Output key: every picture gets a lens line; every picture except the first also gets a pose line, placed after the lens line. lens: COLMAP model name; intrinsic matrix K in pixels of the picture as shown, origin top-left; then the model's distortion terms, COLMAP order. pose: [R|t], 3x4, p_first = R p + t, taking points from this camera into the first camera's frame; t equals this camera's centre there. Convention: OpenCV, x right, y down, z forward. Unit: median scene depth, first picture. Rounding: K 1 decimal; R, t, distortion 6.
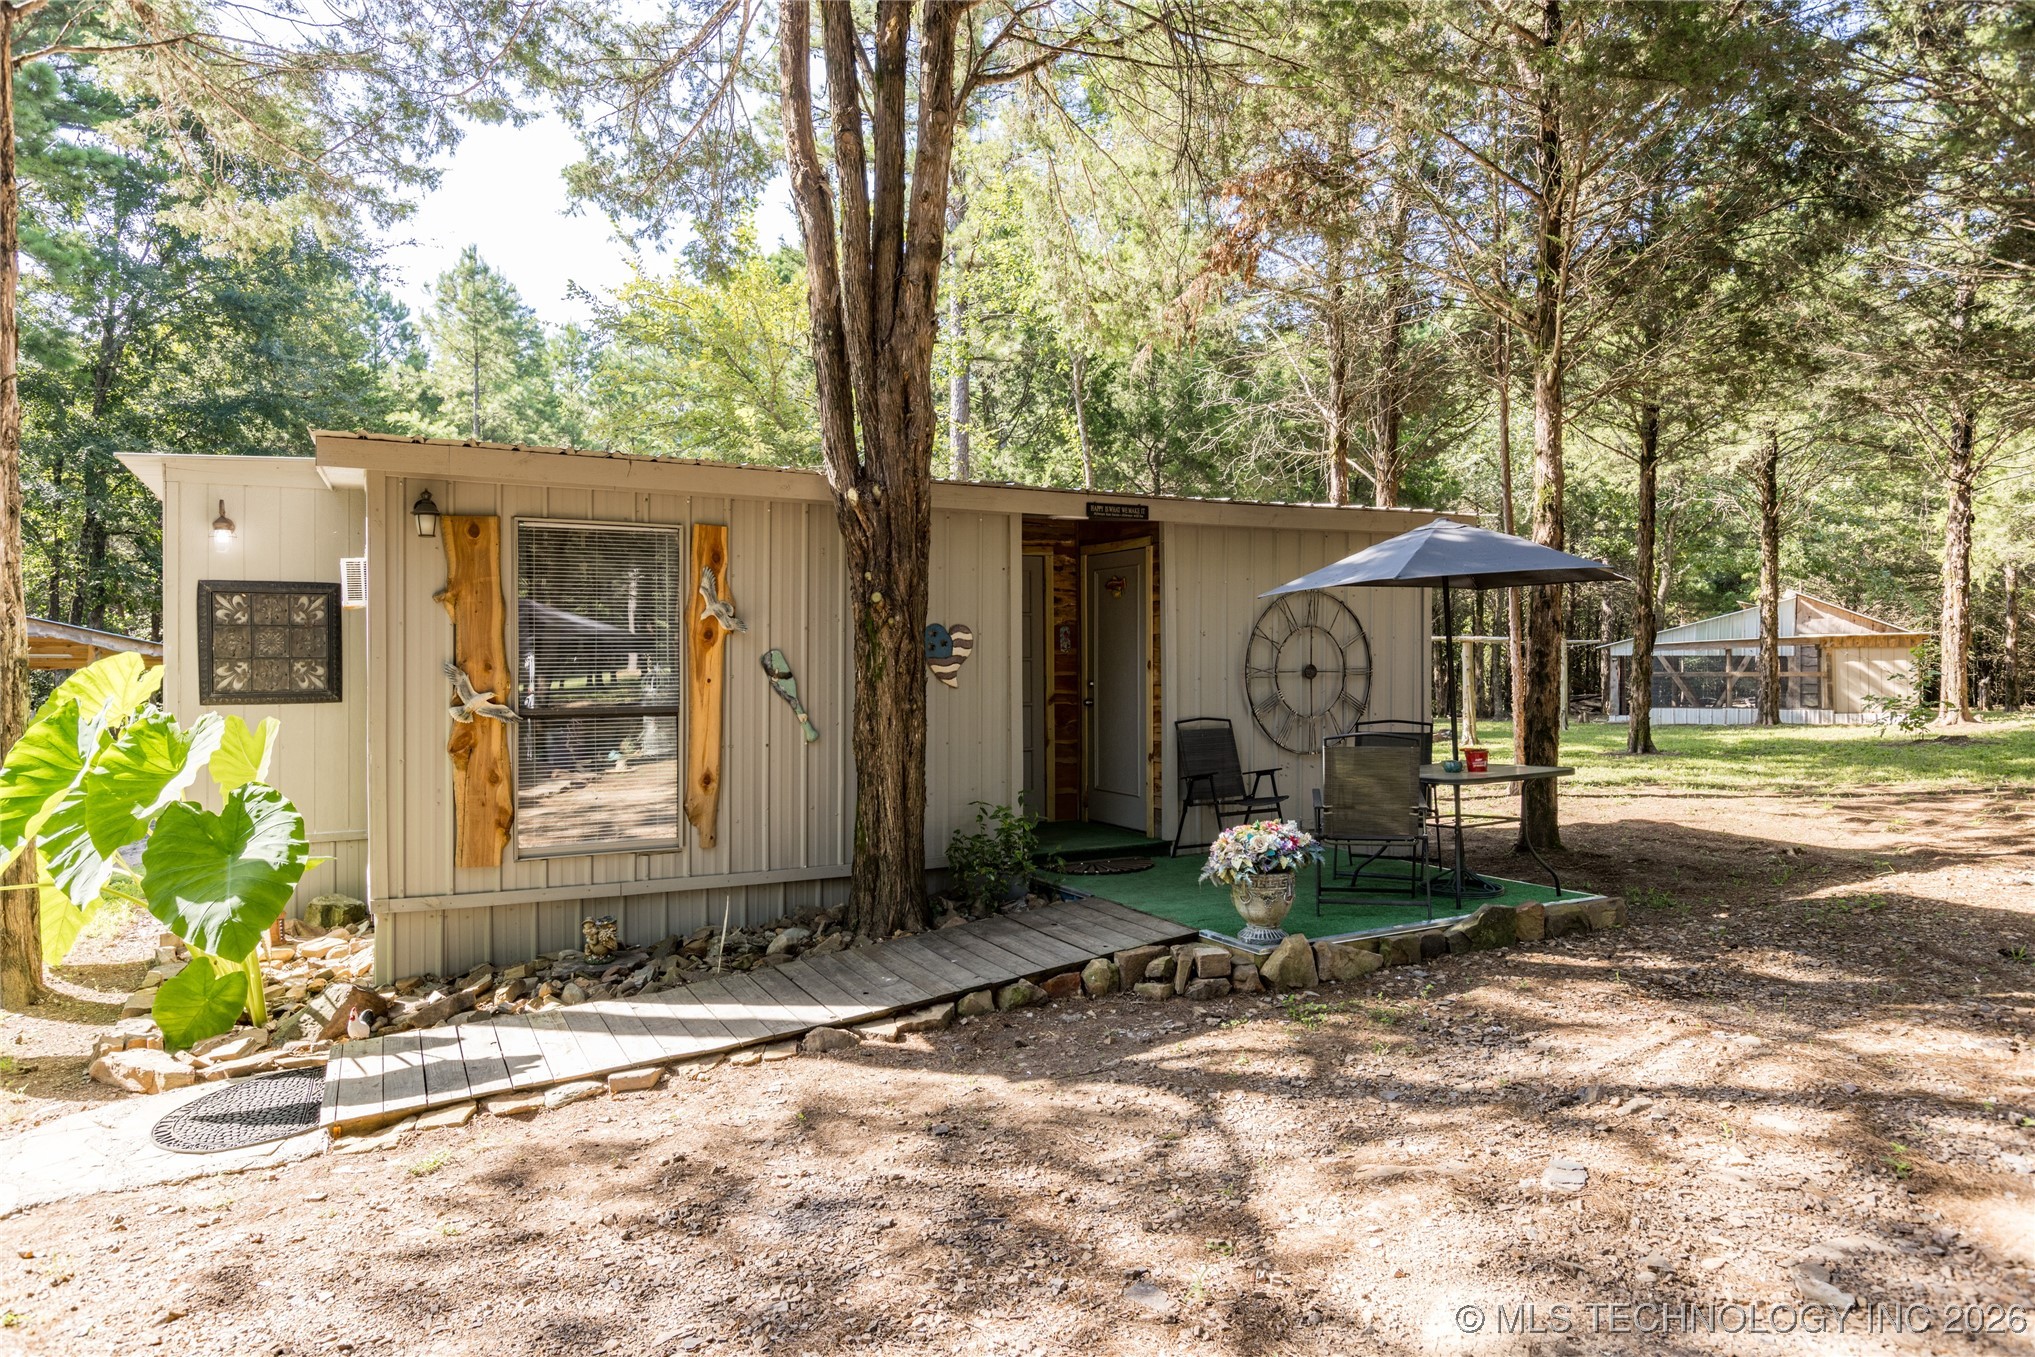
lens RADIAL K [[1231.9, 0, 1022.6], [0, 1231.9, 673.3], [0, 0, 1]] dist [-0.001071, -0.001105]
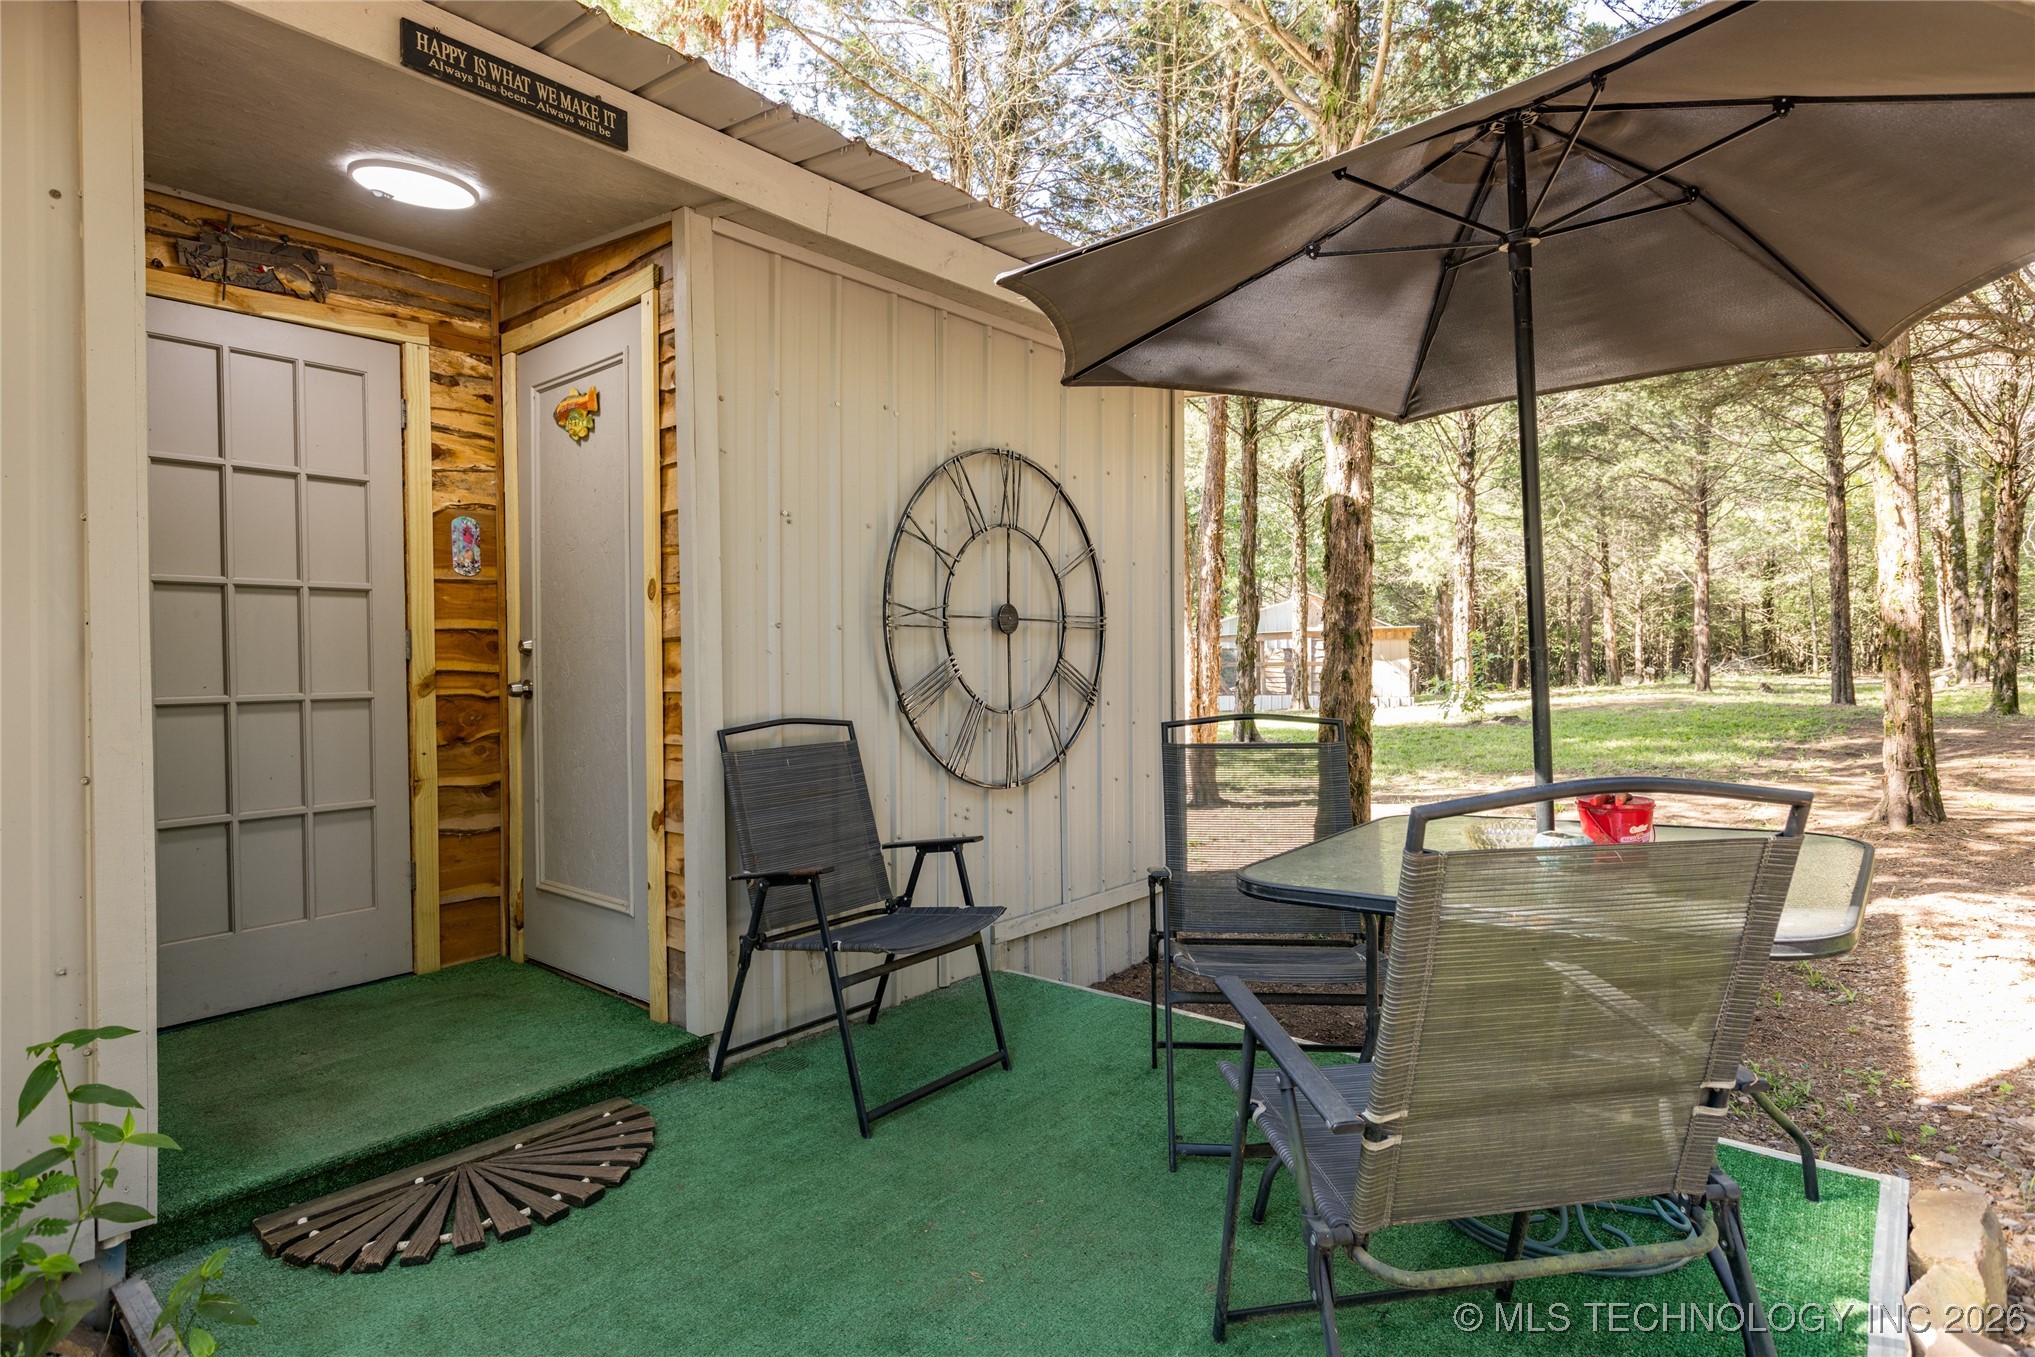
lens RADIAL K [[1051.5, 0, 1011.4], [0, 1051.5, 672.4], [0, 0, 1]] dist [0.000388, 0.000869]
pose [[0.933811, -0.008127, 0.357675, 0.117140], [0.008840, 0.999961, -0.000360, 0.027372], [-0.357658, 0.003498, 0.933846, 0.834736]]
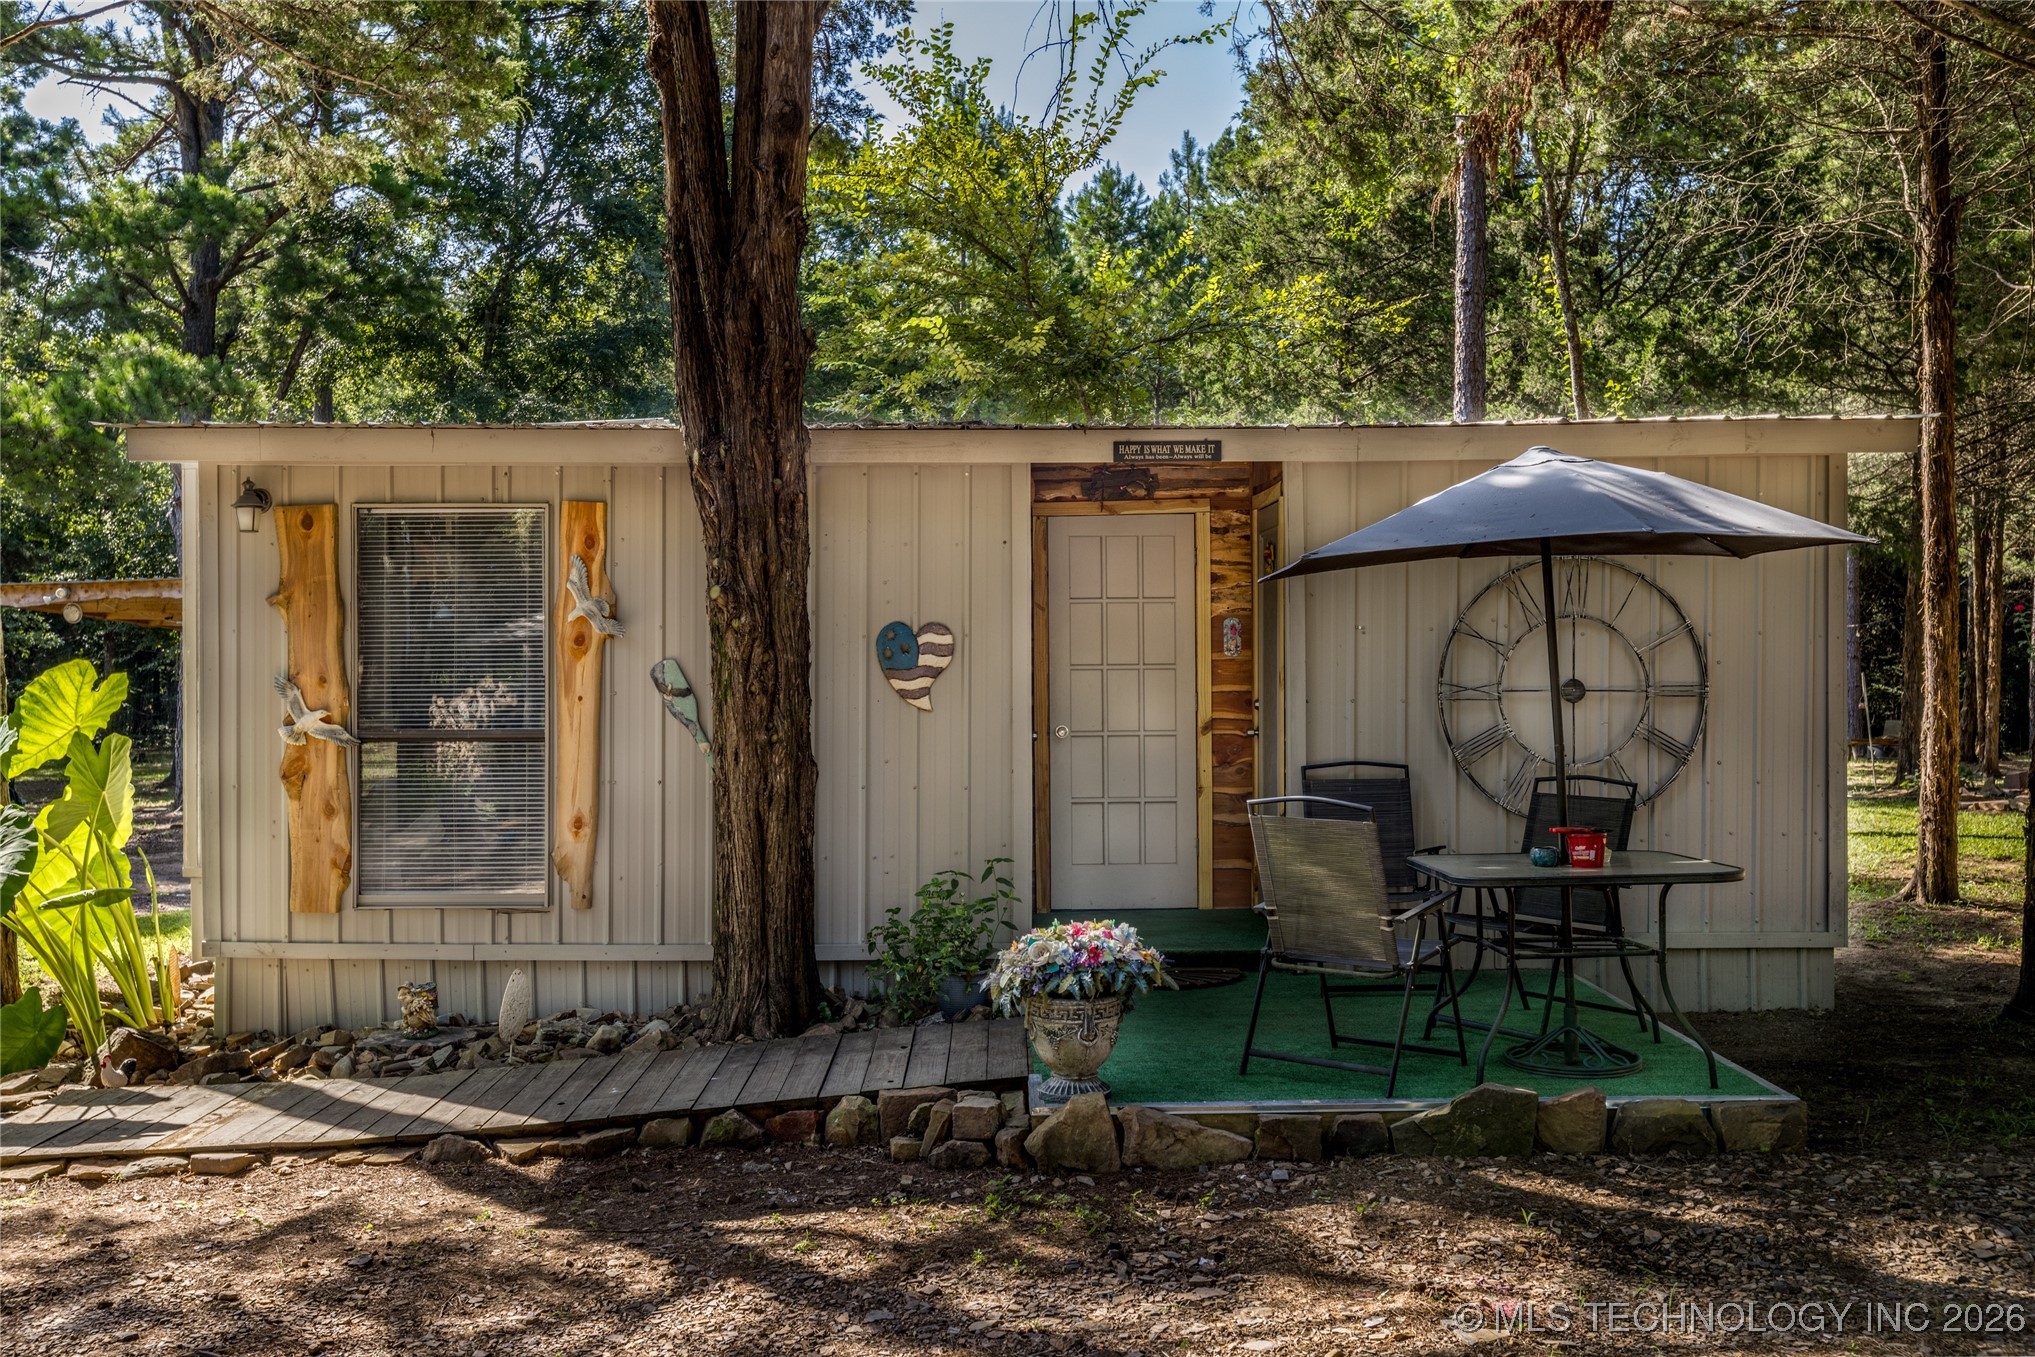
lens RADIAL K [[1889.4, 0, 1012.2], [0, 1889.4, 679.7], [0, 0, 1]] dist [-0.014324, 0.000000]
pose [[0.886802, 0.009463, -0.462052, 0.575448], [-0.004650, 0.999922, 0.011554, -0.022342], [0.462126, -0.008098, 0.886777, 0.056238]]
